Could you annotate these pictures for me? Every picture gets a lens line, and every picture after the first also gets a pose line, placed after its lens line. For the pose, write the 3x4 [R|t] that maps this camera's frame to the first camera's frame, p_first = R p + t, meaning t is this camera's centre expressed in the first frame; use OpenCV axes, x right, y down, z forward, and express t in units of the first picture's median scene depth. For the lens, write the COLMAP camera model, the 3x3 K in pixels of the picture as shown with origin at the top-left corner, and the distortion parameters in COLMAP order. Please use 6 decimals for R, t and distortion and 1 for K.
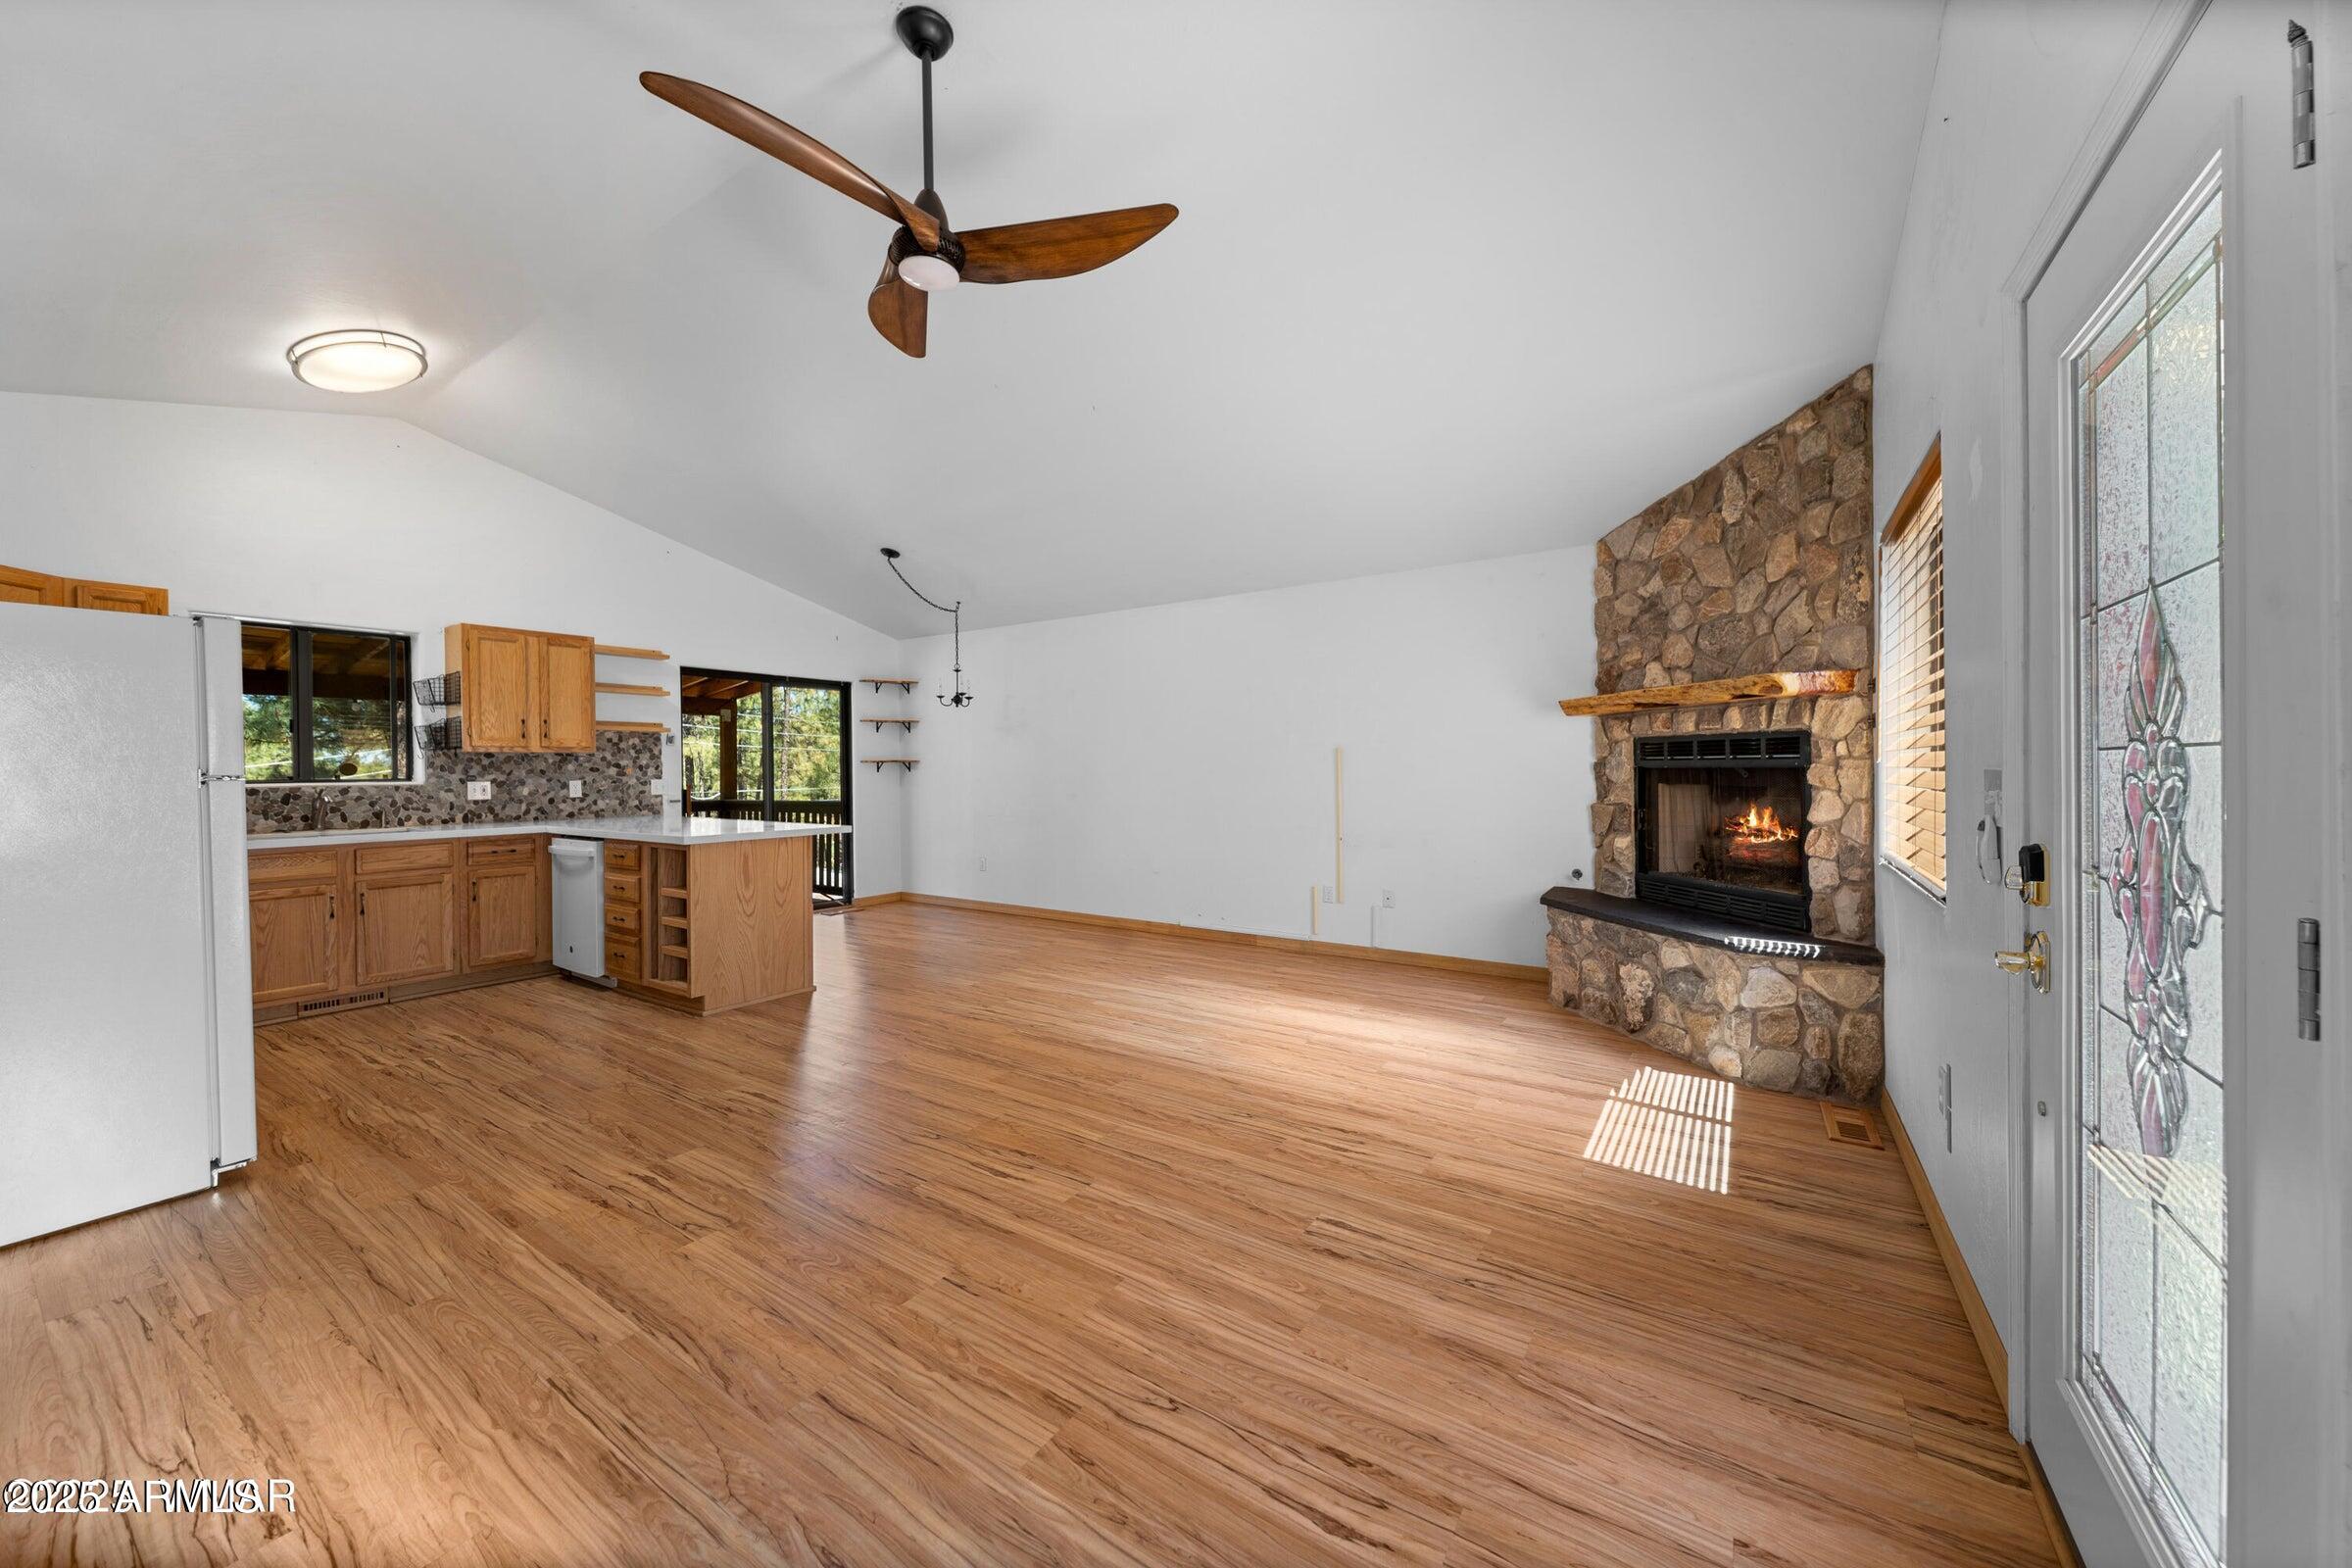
lens RADIAL K [[830.8, 0, 1183.9], [0, 830.8, 772.4], [0, 0, 1]] dist [0.012067, -0.003807]
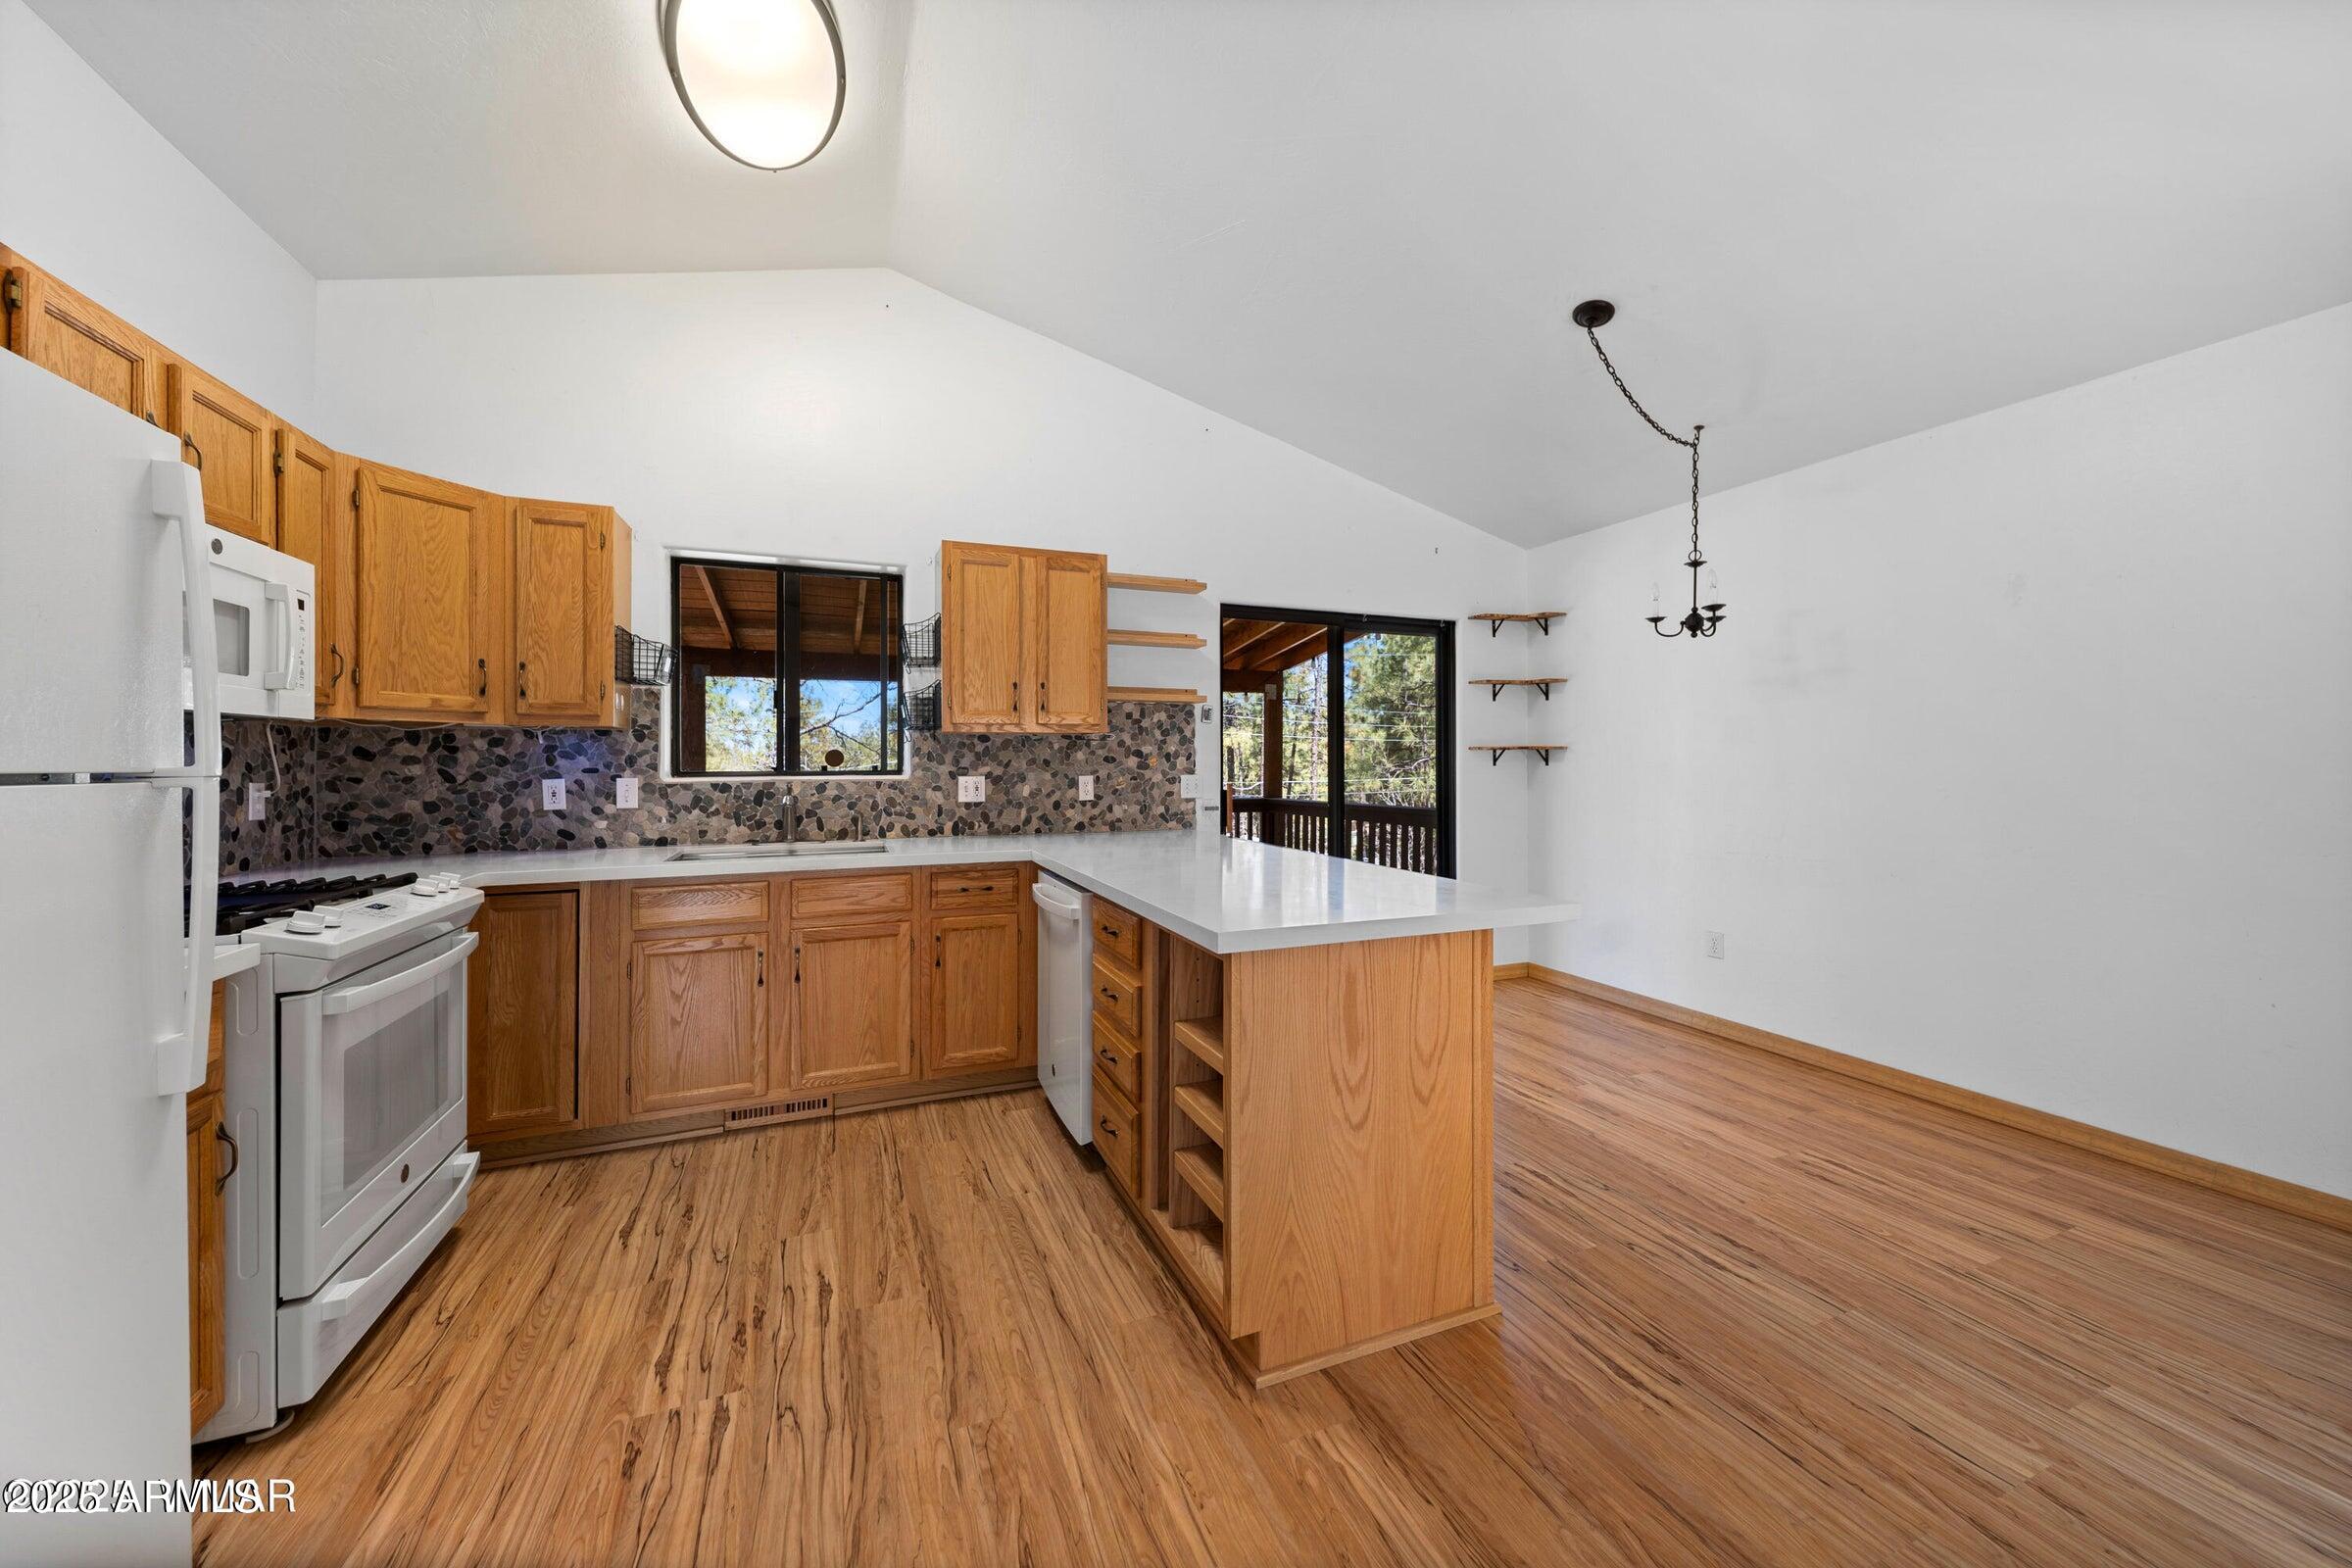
lens RADIAL K [[844.1, 0, 1171.3], [0, 844.1, 756.5], [0, 0, 1]] dist [0.017575, -0.004653]
pose [[0.822599, 0.002783, -0.568615, -0.385080], [-0.007696, 0.999951, -0.006241, -0.002779], [0.568569, 0.009510, 0.822580, 0.647782]]
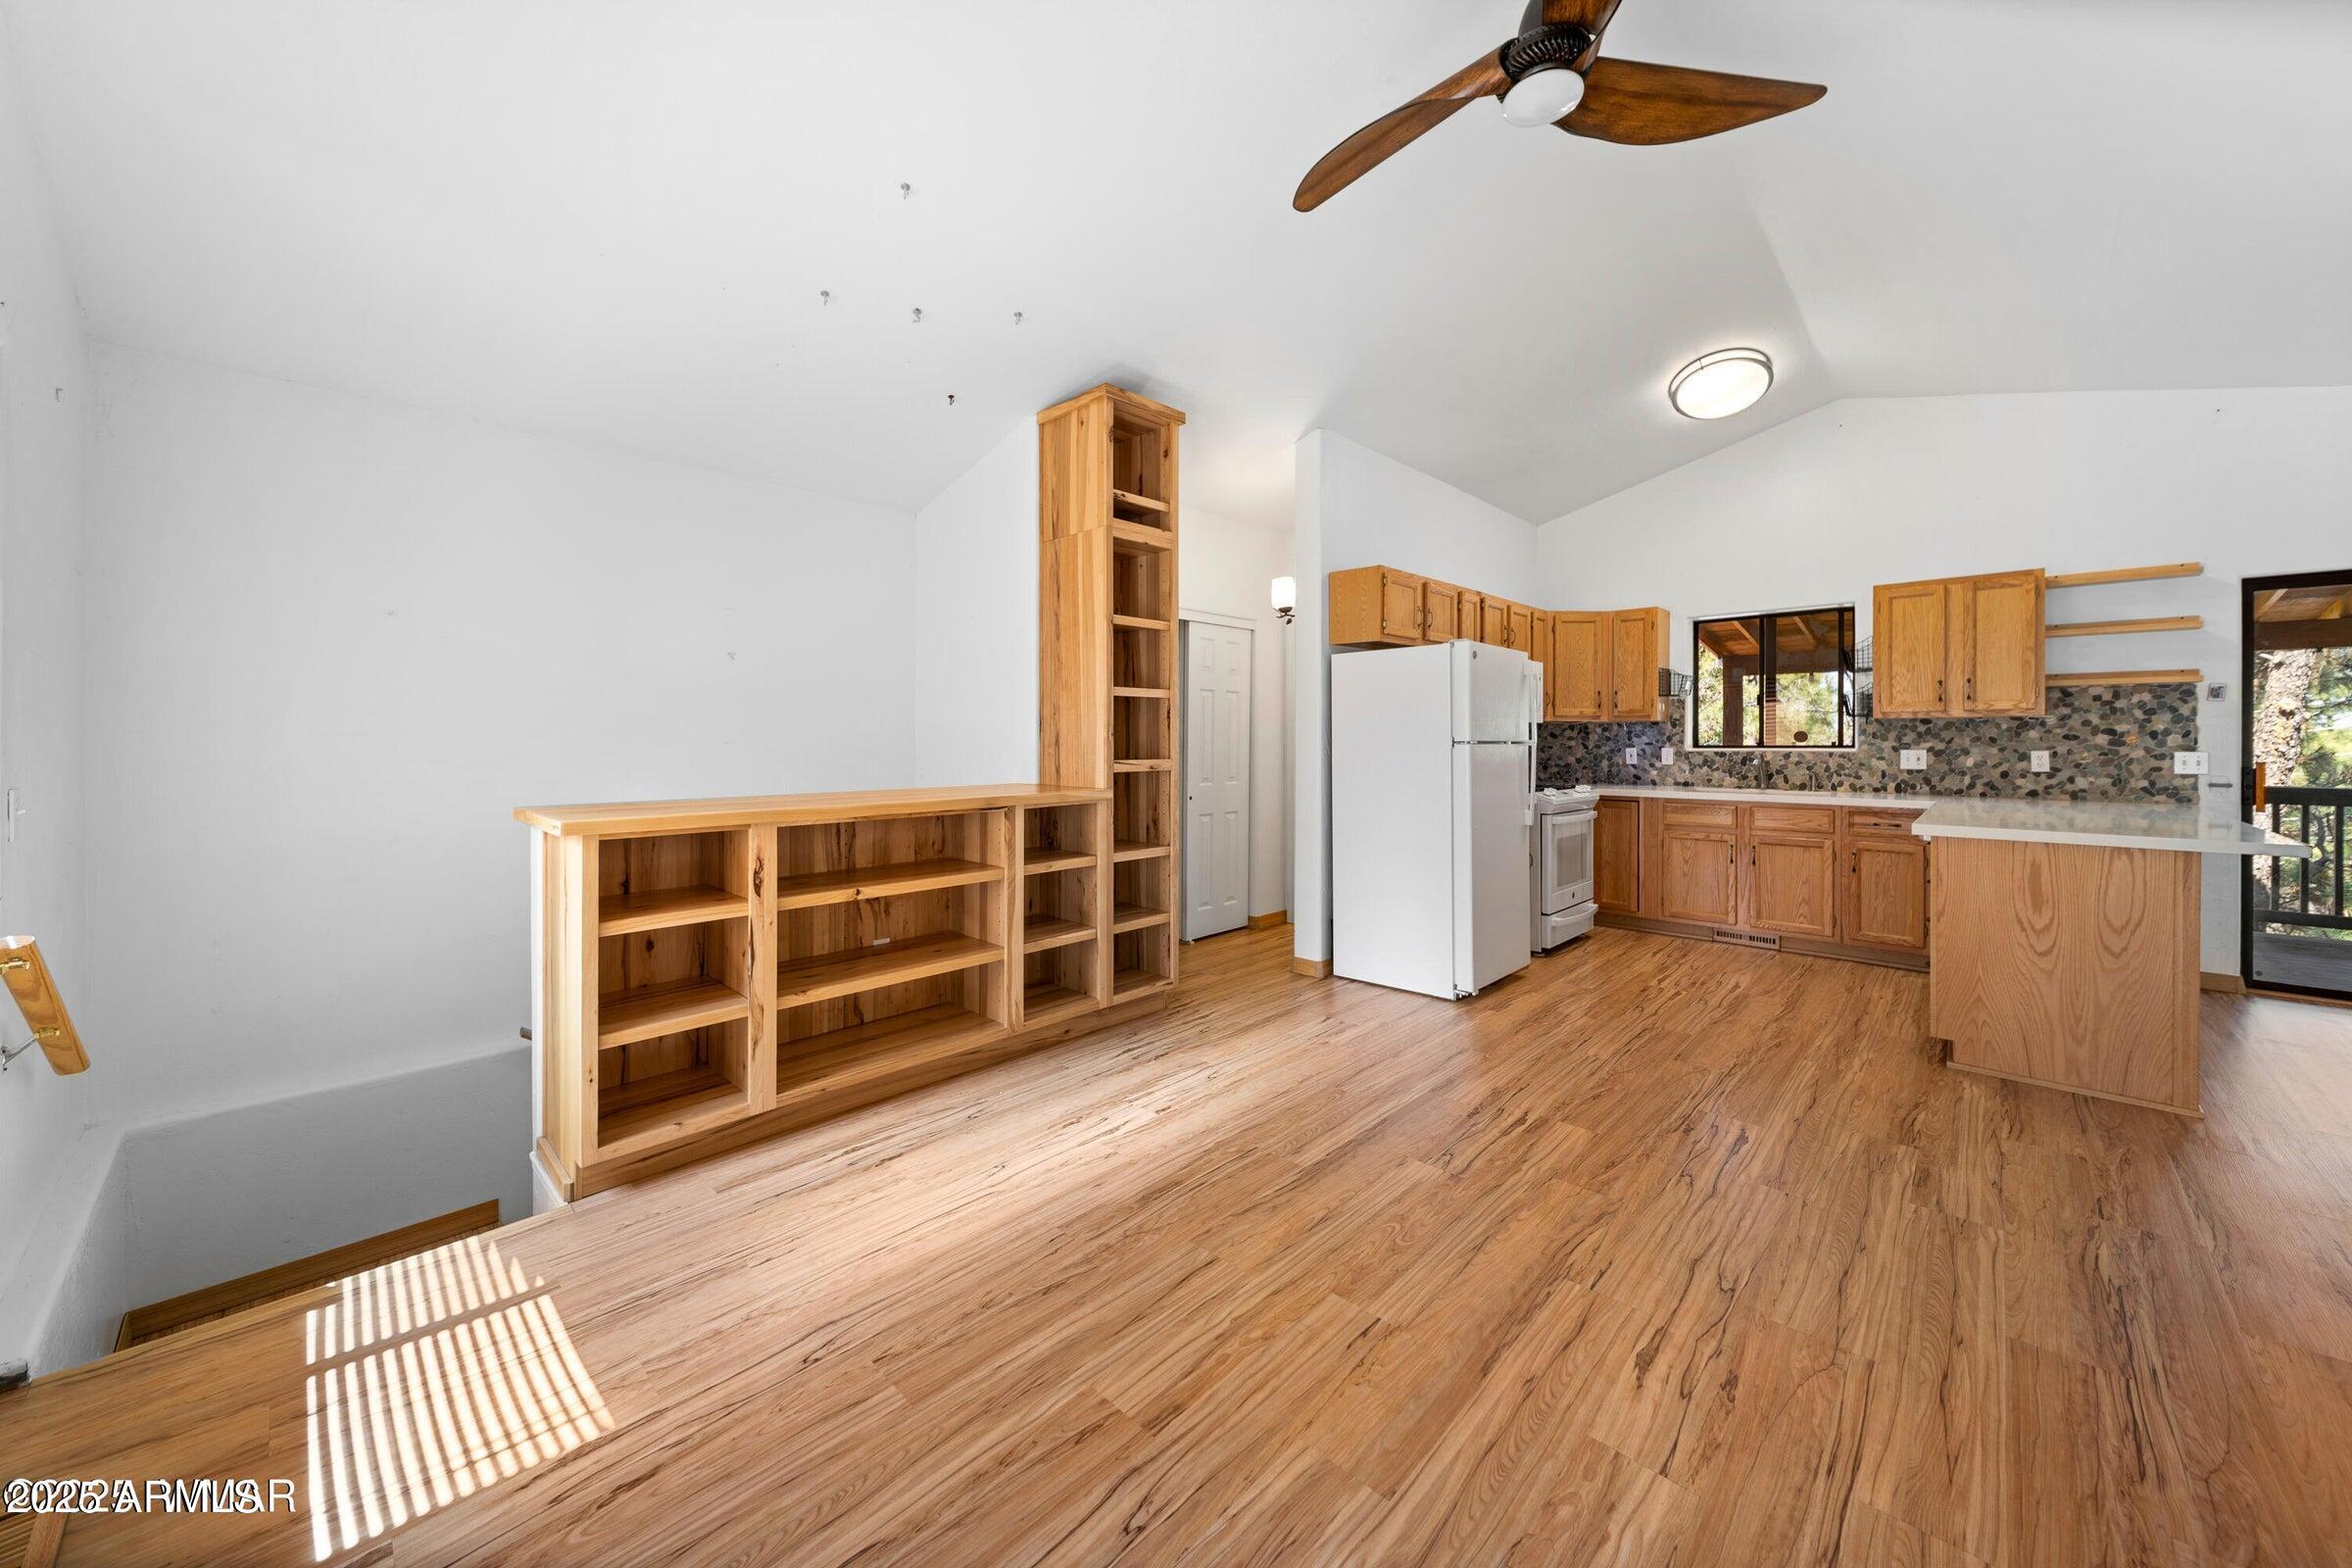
lens RADIAL K [[845.4, 0, 1175.5], [0, 845.4, 742.5], [0, 0, 1]] dist [0.011465, -0.004273]
pose [[-0.184896, 0.009516, -0.982712, 0.302282], [-0.003822, 0.999939, 0.010402, -0.004851], [0.982751, 0.005679, -0.184849, 0.459778]]
